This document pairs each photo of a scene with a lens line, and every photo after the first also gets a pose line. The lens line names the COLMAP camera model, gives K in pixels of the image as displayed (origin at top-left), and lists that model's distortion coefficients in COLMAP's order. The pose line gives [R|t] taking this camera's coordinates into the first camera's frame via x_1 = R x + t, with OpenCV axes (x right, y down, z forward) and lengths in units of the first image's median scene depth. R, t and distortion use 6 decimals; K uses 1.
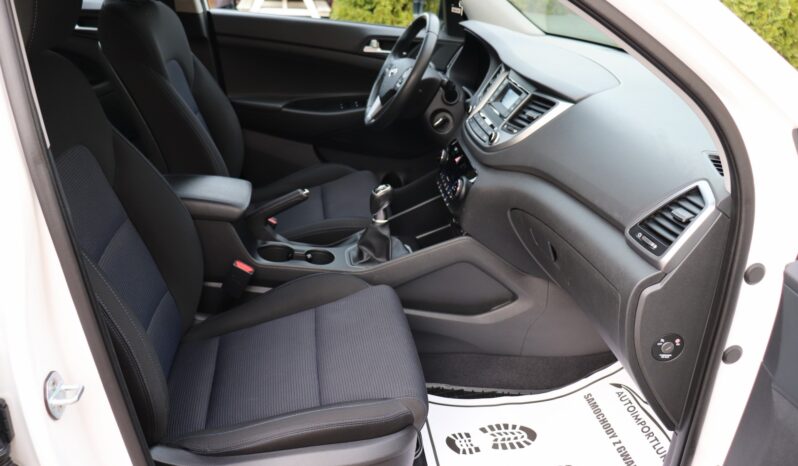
lens RADIAL K [[650.0, 0, 400.8], [0, 650.0, 227.7], [0, 0, 1]] dist [-0.173817, 0.137489]
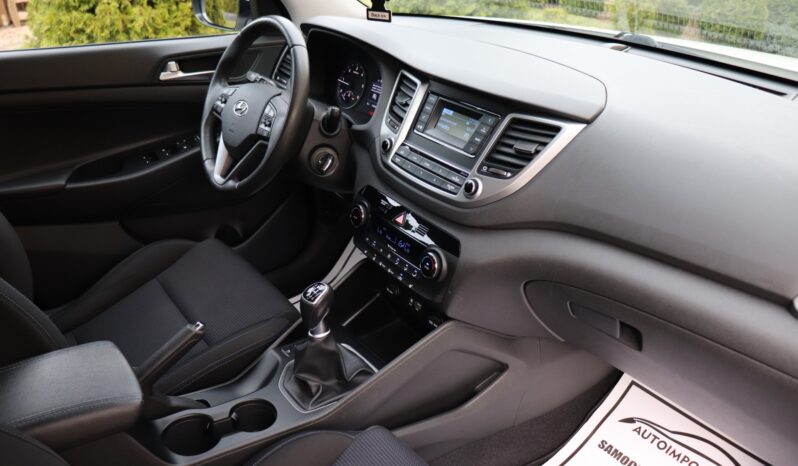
lens RADIAL K [[650.0, 0, 386.3], [0, 650.0, 225.2], [0, 0, 1]] dist [-0.173817, 0.137489]
pose [[0.886416, -0.272042, 0.374513, -0.194061], [0.250013, 0.962284, 0.107250, -0.177079], [-0.389565, -0.001435, 0.920998, 0.334677]]
